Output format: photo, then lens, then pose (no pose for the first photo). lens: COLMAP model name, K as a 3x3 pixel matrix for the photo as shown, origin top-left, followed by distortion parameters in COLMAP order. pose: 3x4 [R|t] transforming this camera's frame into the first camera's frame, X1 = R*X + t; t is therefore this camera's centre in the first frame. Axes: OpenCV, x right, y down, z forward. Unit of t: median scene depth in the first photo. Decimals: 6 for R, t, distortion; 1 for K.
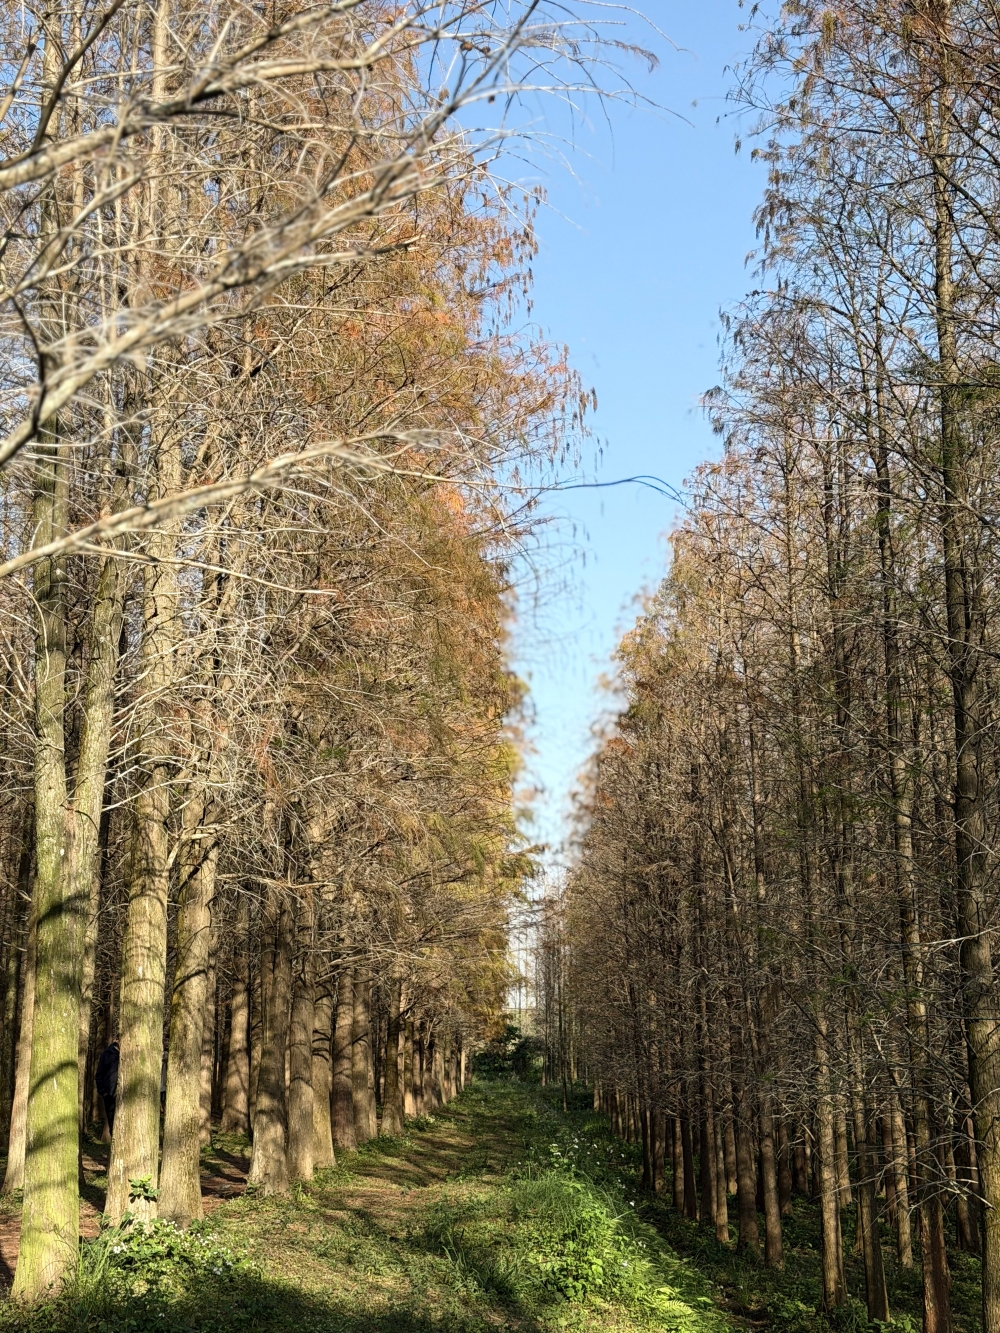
lens RADIAL K [[1851.7, 0, 498.5], [0, 1851.7, 665.4], [0, 0, 1]] dist [0.099940, 0.000000]
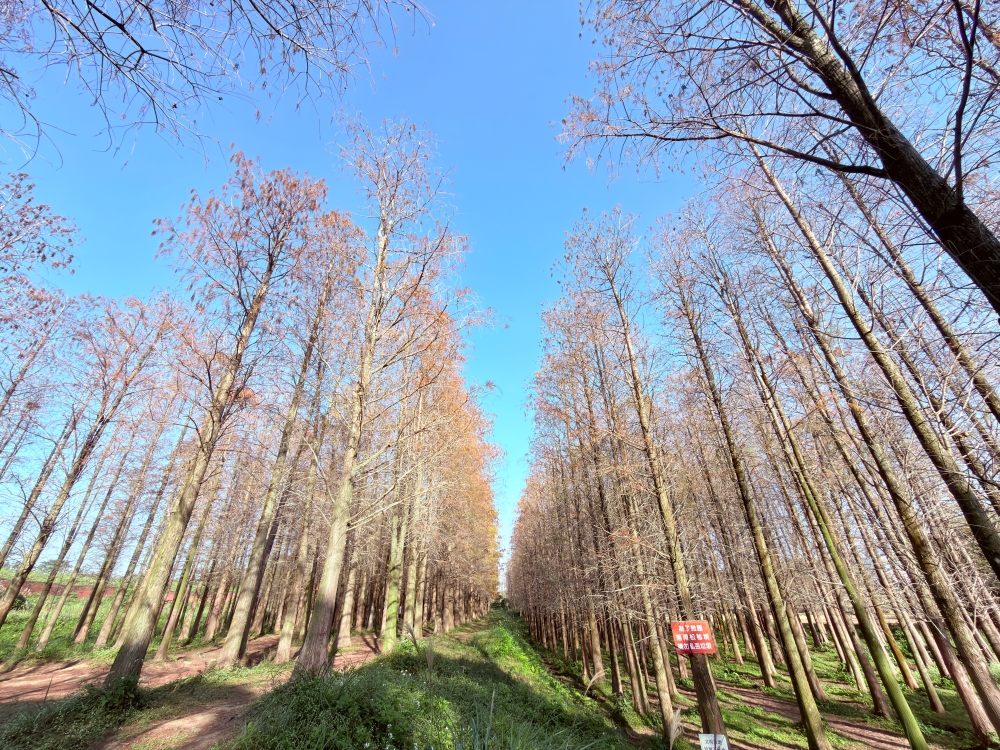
lens RADIAL K [[407.1, 0, 502.9], [0, 407.1, 376.0], [0, 0, 1]] dist [-0.001559, -0.000013]
pose [[0.999557, -0.022836, 0.019074, 0.030380], [0.027504, 0.953678, -0.299569, -0.017061], [-0.011349, 0.299961, 0.953884, -0.131663]]
